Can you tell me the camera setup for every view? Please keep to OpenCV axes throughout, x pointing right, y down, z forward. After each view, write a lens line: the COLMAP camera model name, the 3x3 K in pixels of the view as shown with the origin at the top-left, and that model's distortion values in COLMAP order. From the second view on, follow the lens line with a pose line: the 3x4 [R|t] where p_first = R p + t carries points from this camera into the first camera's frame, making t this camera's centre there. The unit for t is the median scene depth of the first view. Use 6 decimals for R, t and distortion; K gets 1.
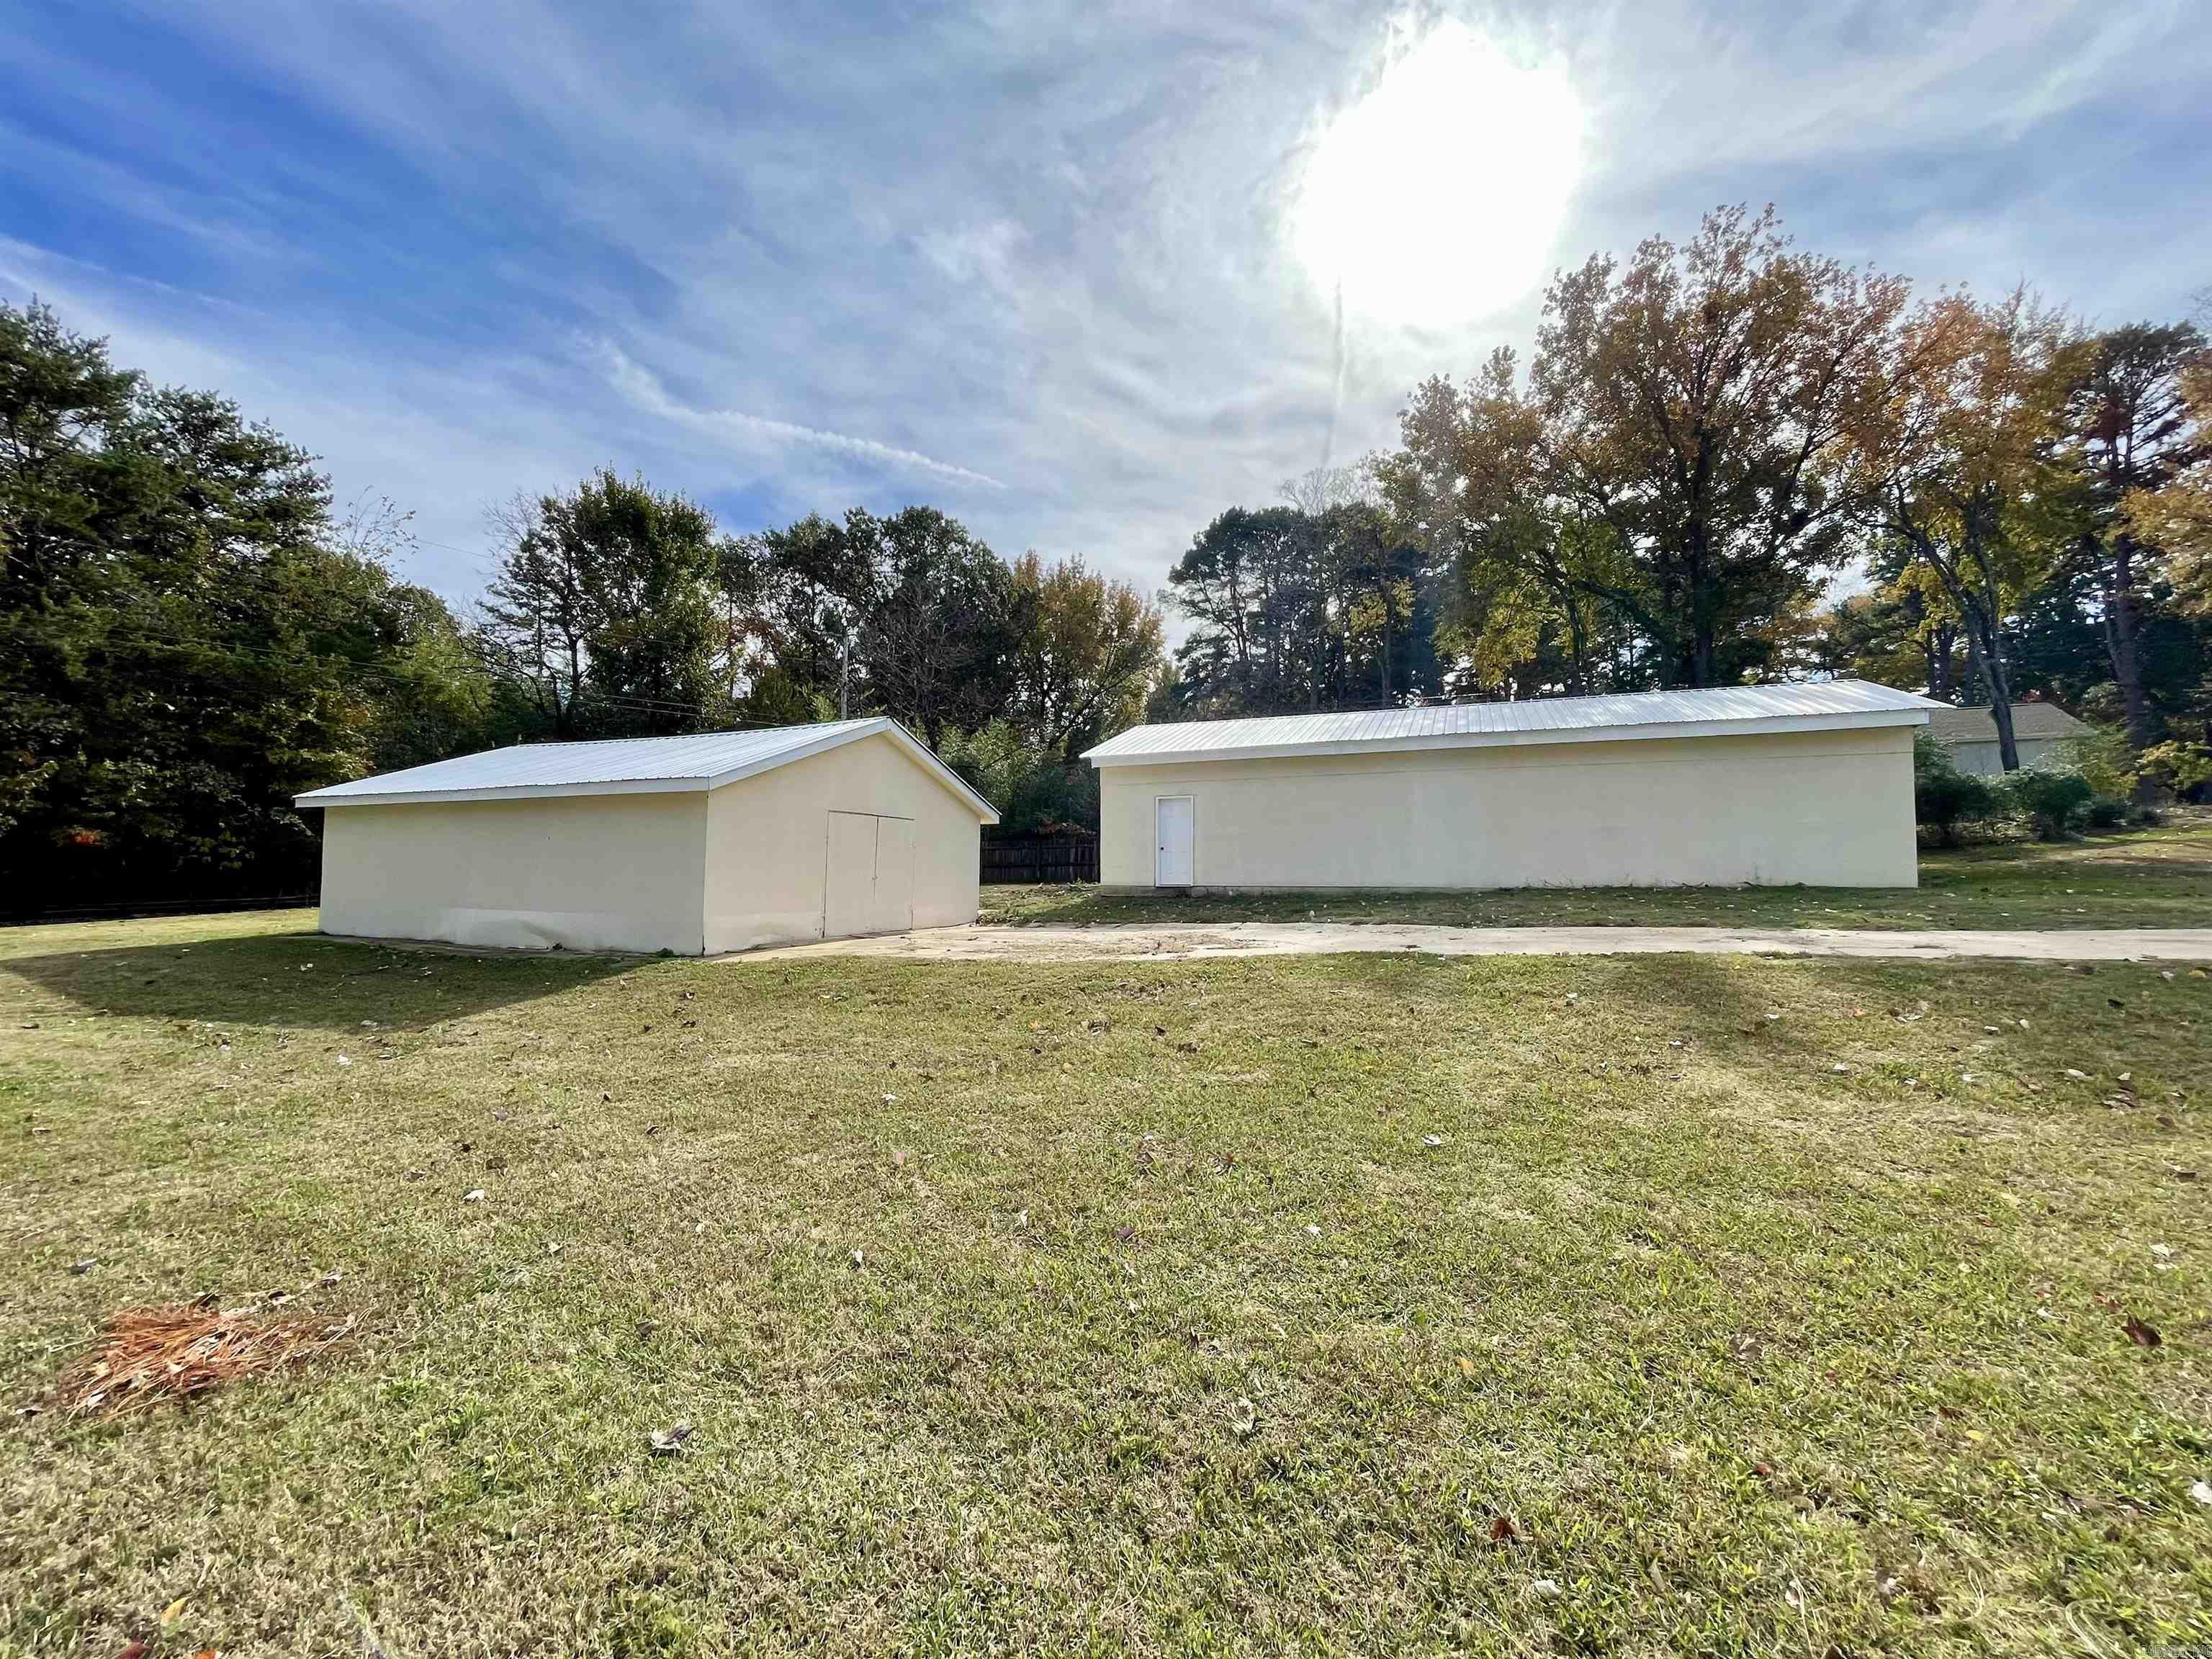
lens RADIAL K [[882.6, 0, 1106.9], [0, 882.6, 833.8], [0, 0, 1]] dist [-0.000284, -0.000116]
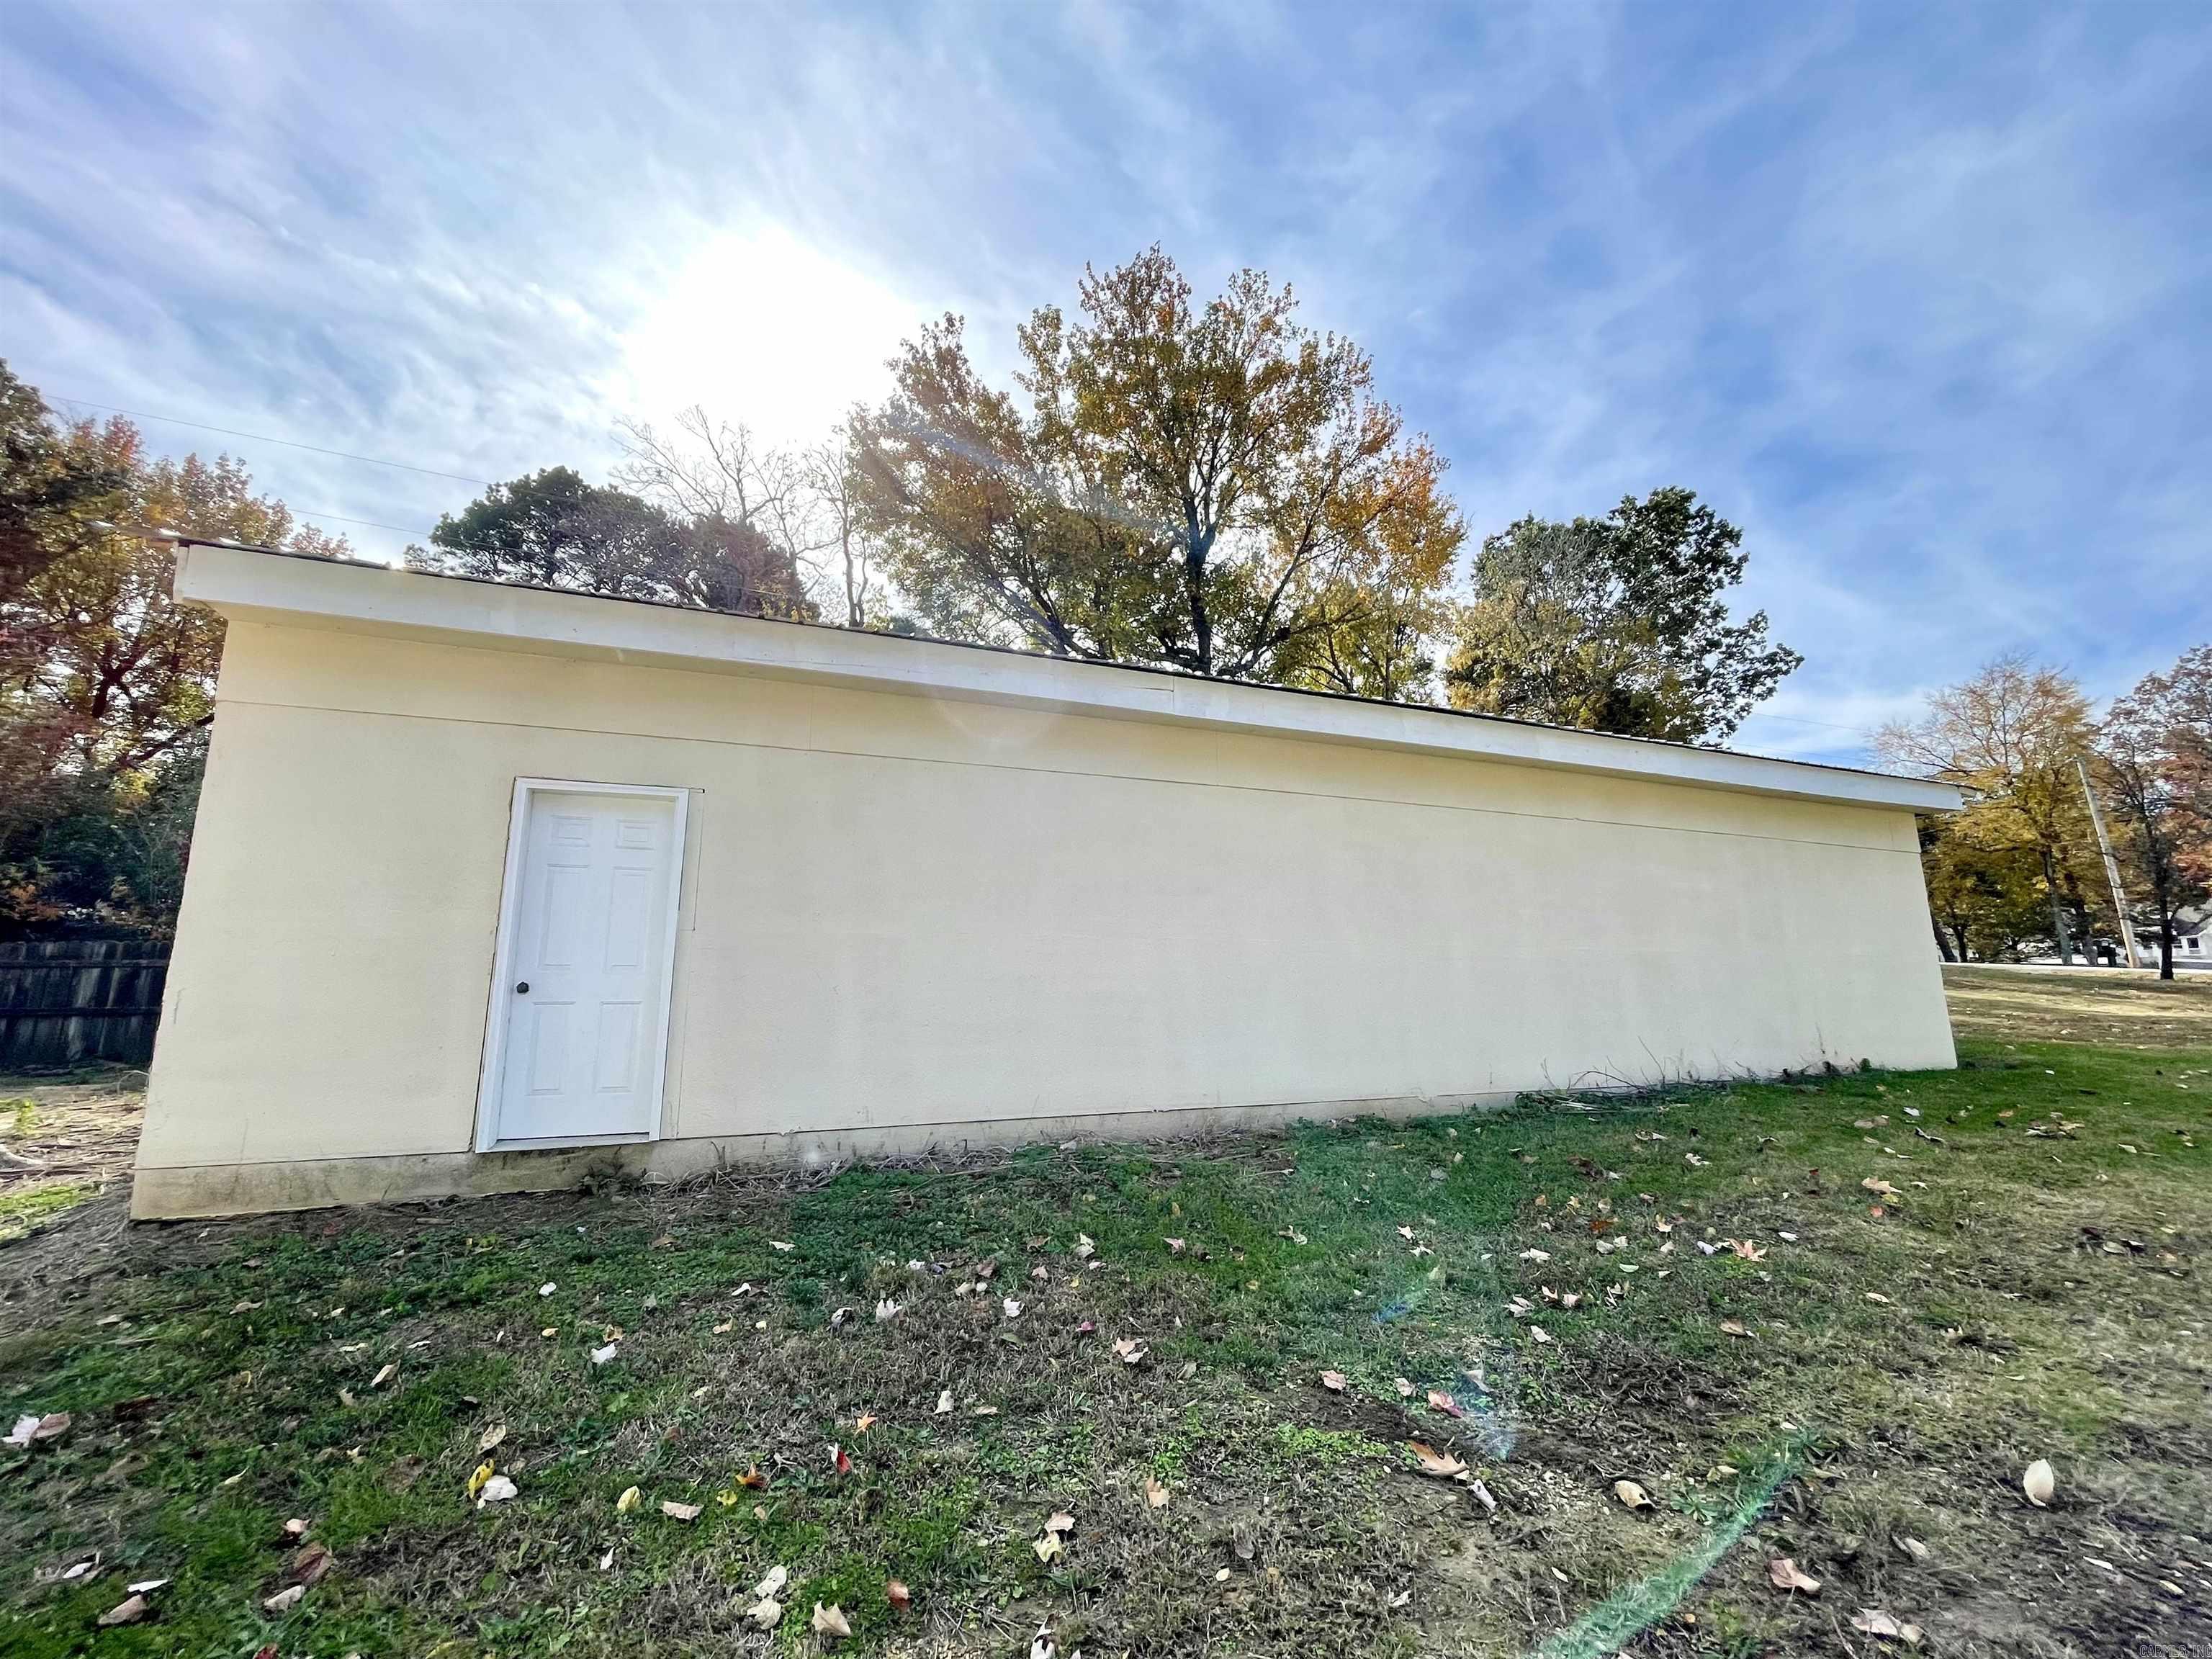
lens RADIAL K [[882.6, 0, 1100.3], [0, 882.6, 817.8], [0, 0, 1]] dist [-0.000284, -0.000116]
pose [[0.719674, 0.119387, 0.683971, 0.006651], [-0.017631, 0.987930, -0.153892, -0.002507], [-0.694088, 0.098692, 0.713093, 0.241178]]
